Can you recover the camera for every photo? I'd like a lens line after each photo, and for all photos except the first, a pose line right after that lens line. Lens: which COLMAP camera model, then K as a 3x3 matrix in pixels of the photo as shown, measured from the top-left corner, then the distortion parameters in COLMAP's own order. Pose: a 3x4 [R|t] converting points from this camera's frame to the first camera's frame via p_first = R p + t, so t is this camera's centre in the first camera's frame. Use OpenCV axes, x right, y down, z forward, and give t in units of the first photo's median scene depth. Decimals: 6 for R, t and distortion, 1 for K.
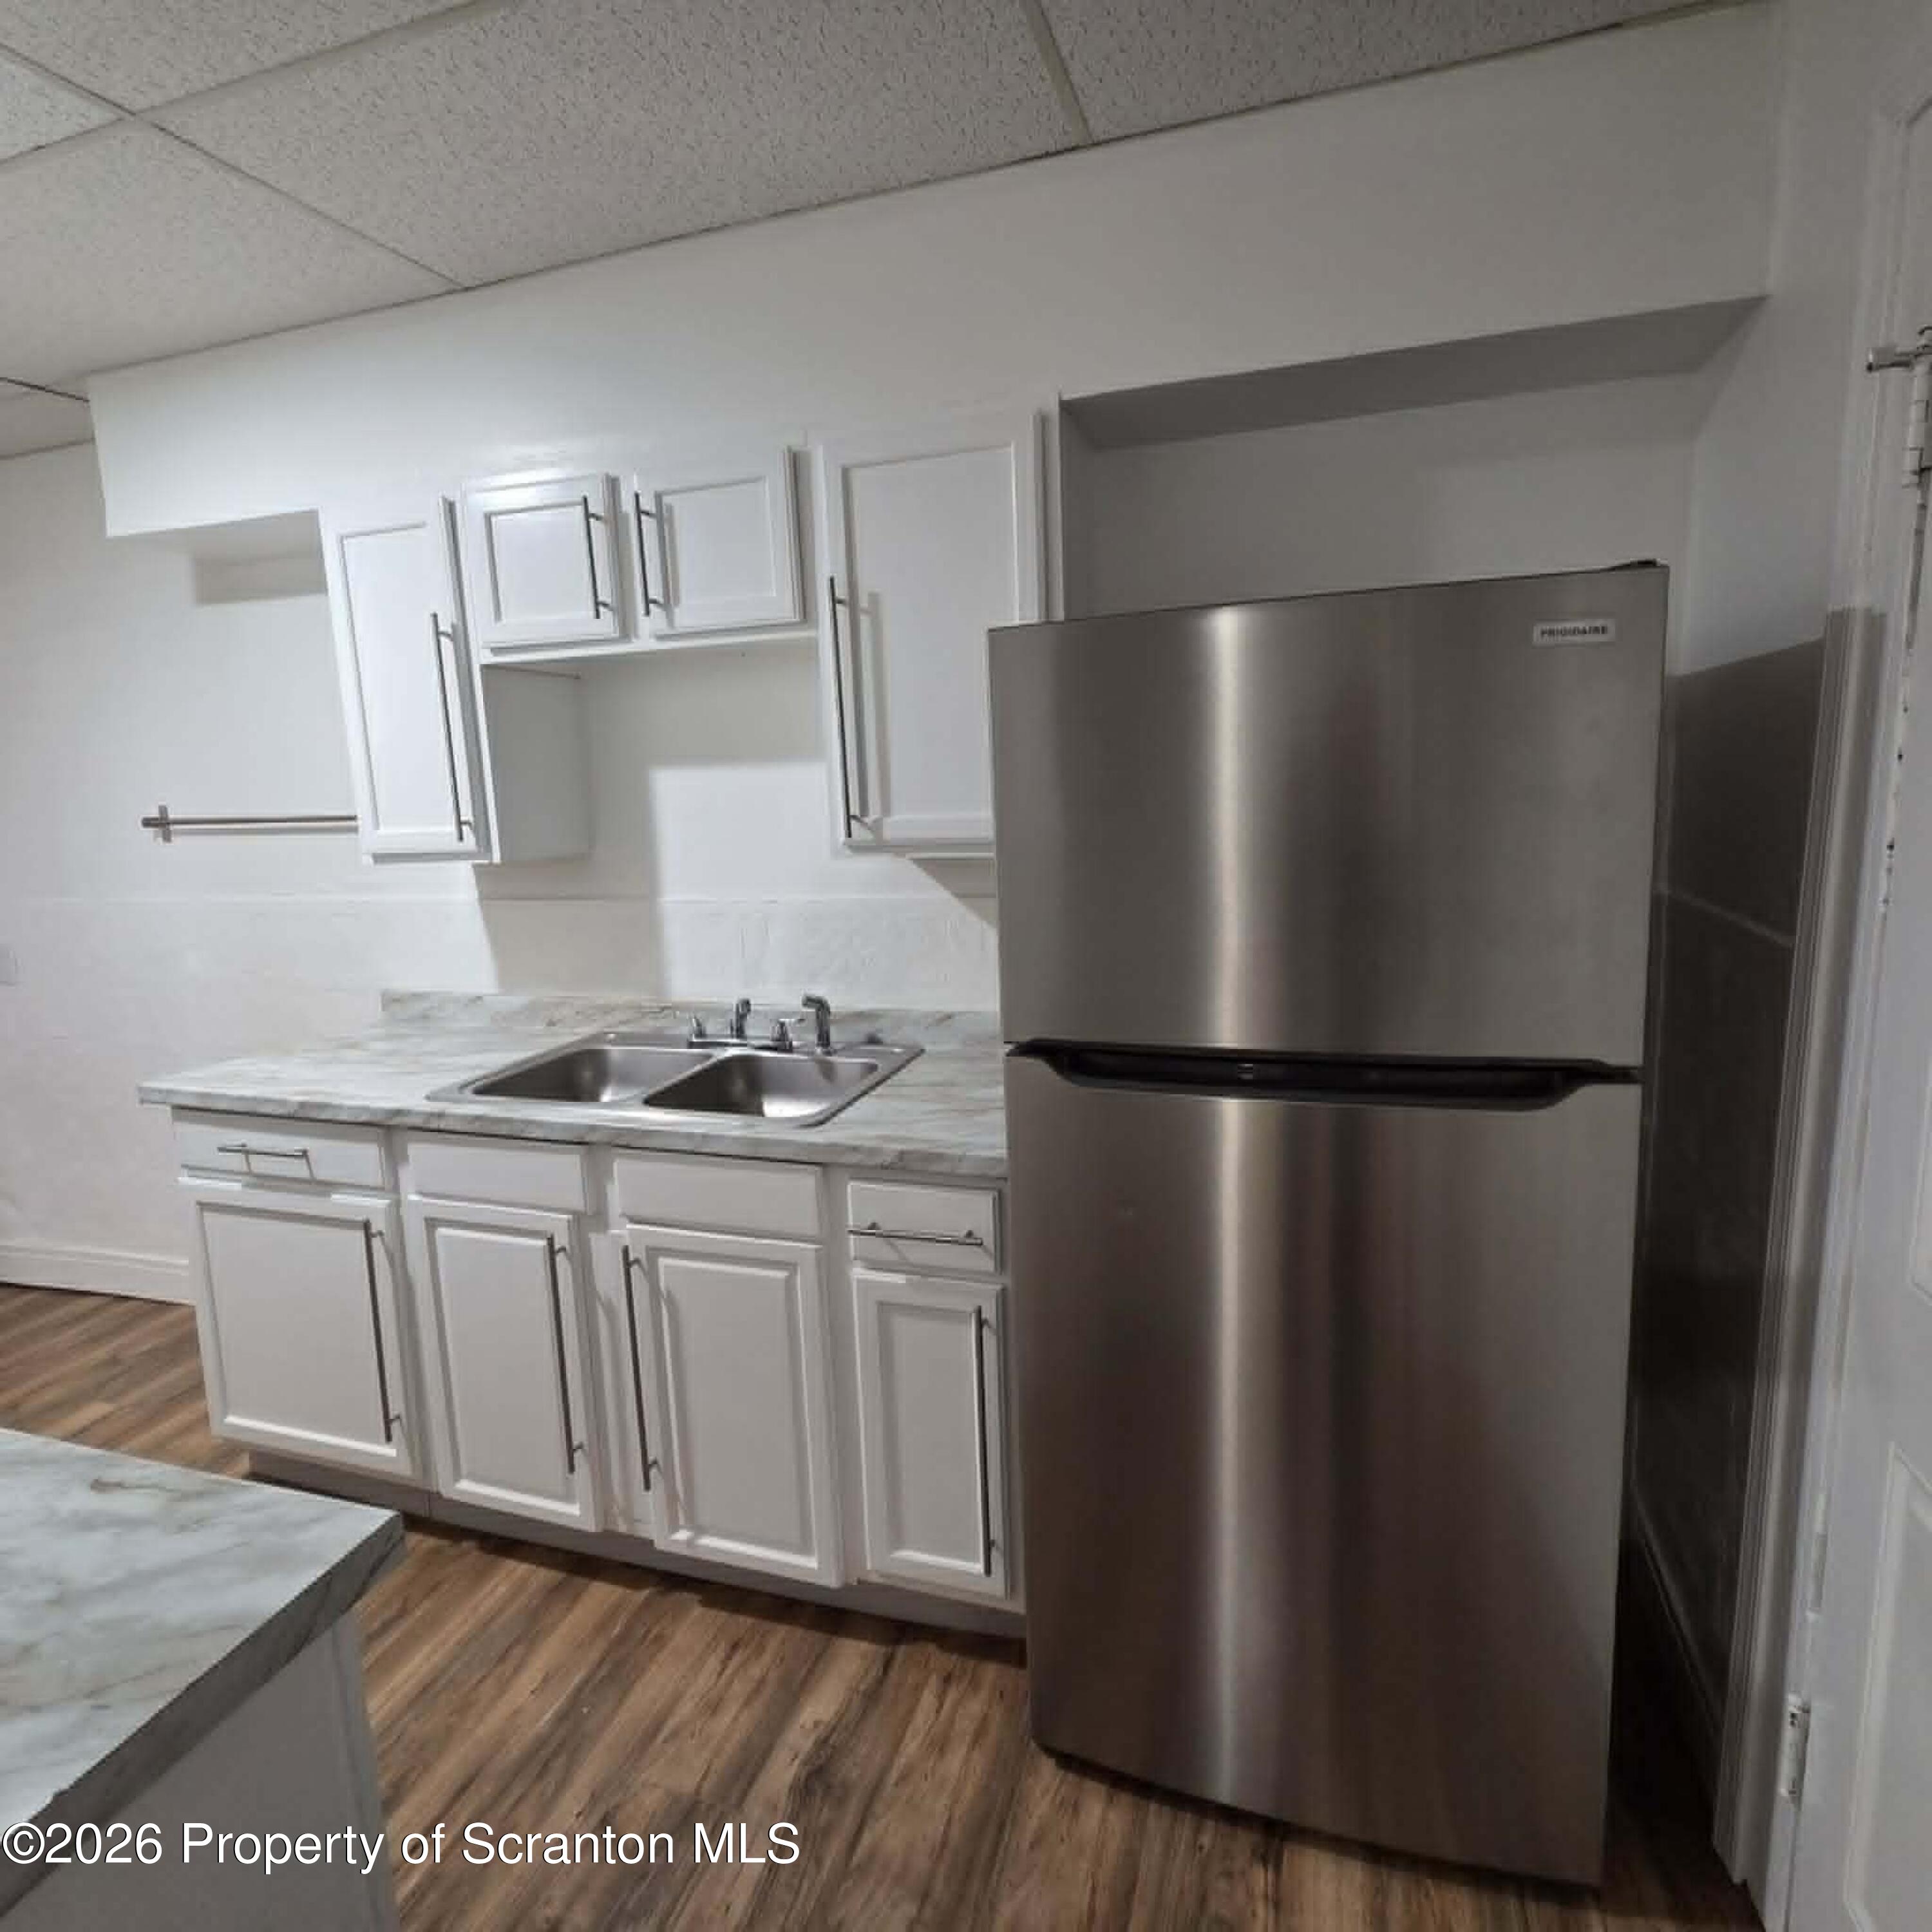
lens RADIAL K [[1054.5, 0, 973.5], [0, 1054.5, 935.5], [0, 0, 1]] dist [0.003067, -0.000846]
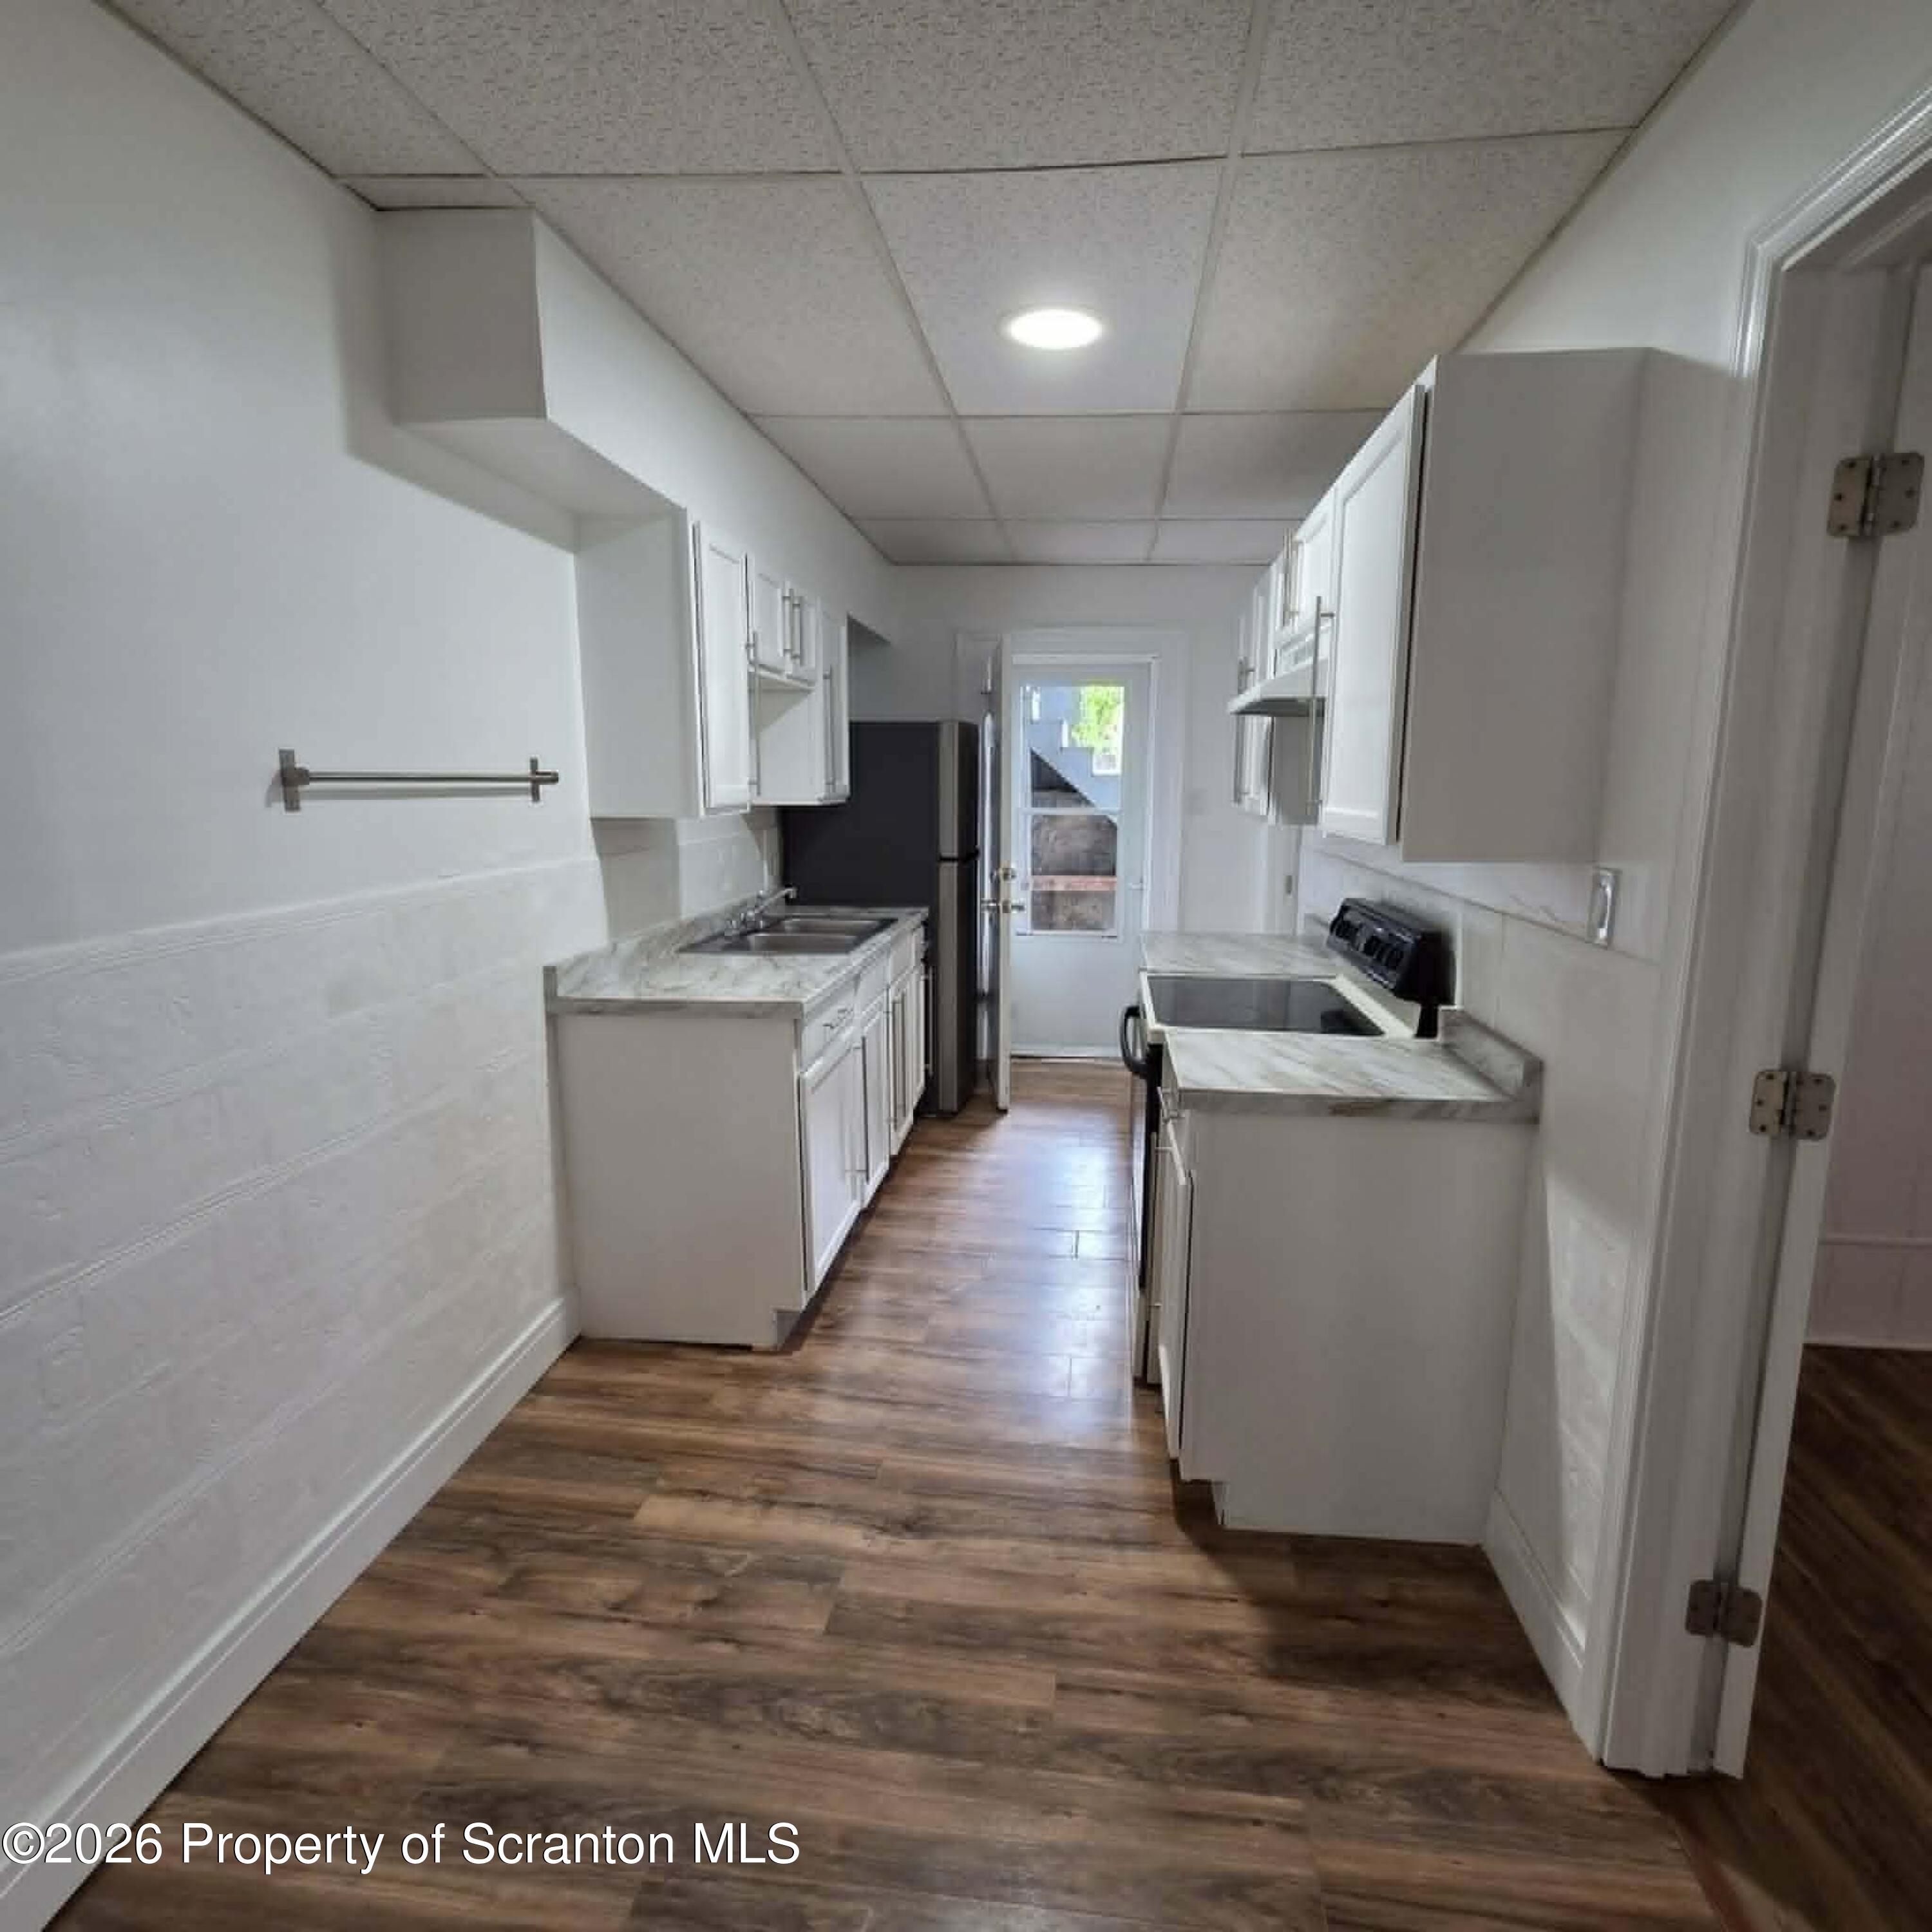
lens RADIAL K [[1053.3, 0, 992.8], [0, 1053.3, 969.3], [0, 0, 1]] dist [0.000615, -0.000171]
pose [[-0.213011, -0.139115, 0.967095, -1.453239], [0.133301, 0.976419, 0.169817, -0.050572], [-0.967914, 0.165087, -0.189444, 0.756686]]
